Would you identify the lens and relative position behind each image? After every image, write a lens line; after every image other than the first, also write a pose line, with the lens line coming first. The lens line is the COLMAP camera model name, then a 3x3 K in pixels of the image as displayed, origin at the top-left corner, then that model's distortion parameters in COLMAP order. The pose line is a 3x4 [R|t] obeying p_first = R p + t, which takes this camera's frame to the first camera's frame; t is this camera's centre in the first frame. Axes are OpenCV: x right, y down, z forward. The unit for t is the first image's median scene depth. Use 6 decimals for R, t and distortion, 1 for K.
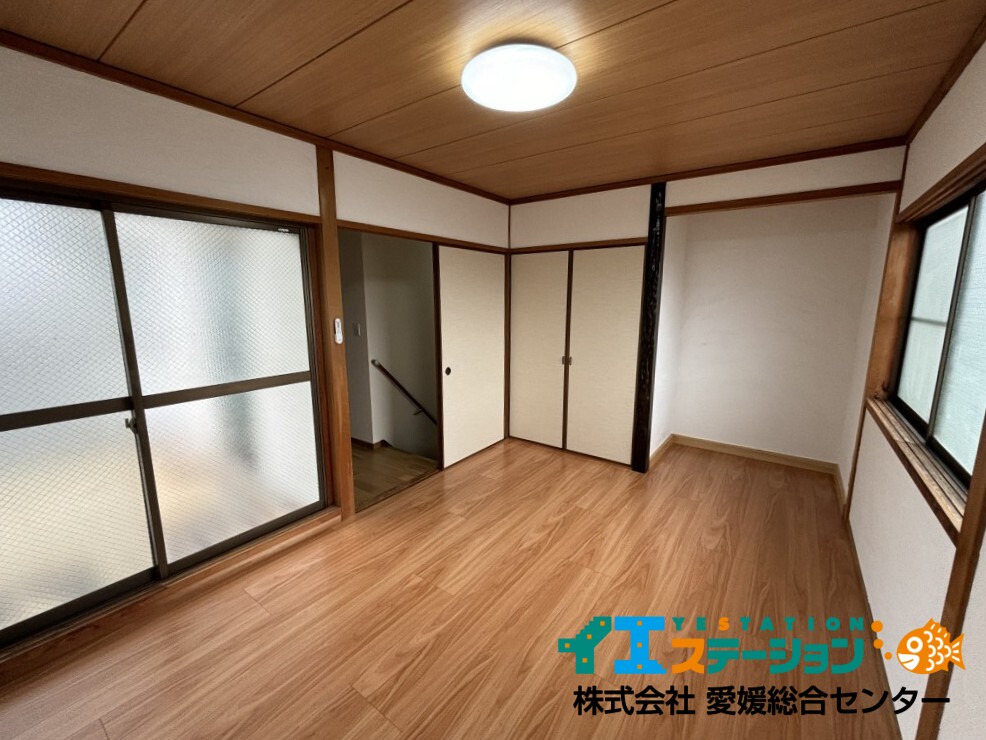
lens RADIAL K [[407.9, 0, 493.0], [0, 407.9, 370.0], [0, 0, 1]] dist [-0.000094, 0.000160]
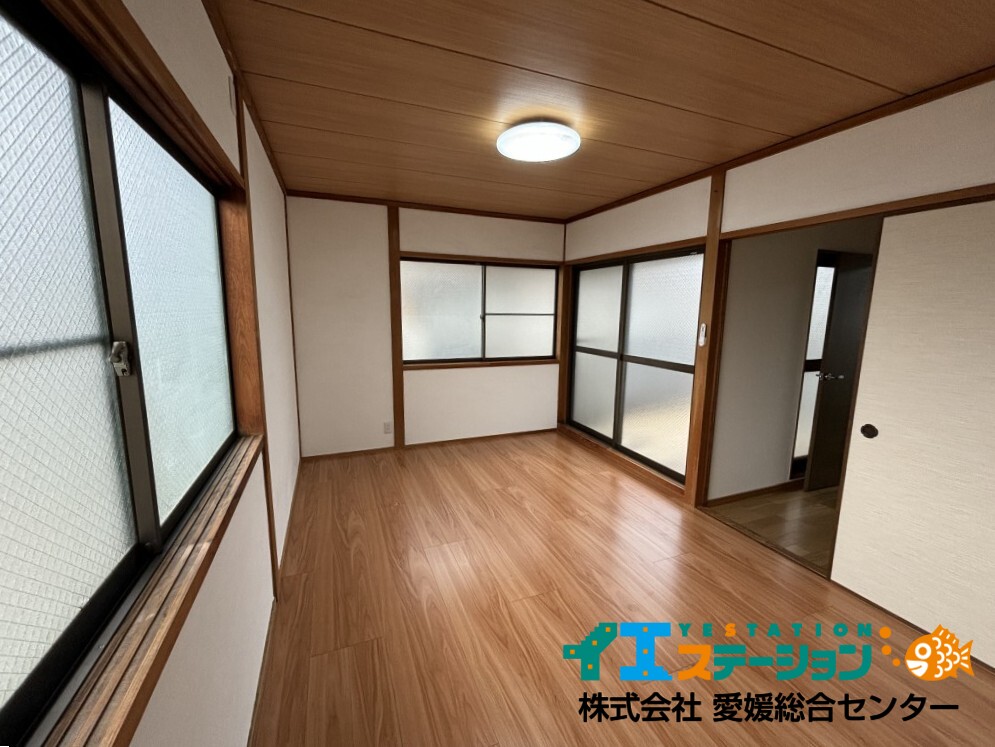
lens RADIAL K [[411.6, 0, 497.5], [0, 411.6, 373.5], [0, 0, 1]] dist [-0.000094, 0.000160]
pose [[-0.524748, 0.126837, -0.841755, 1.002089], [-0.164638, 0.955045, 0.246543, -0.204463], [0.835185, 0.267958, -0.480276, 1.254391]]
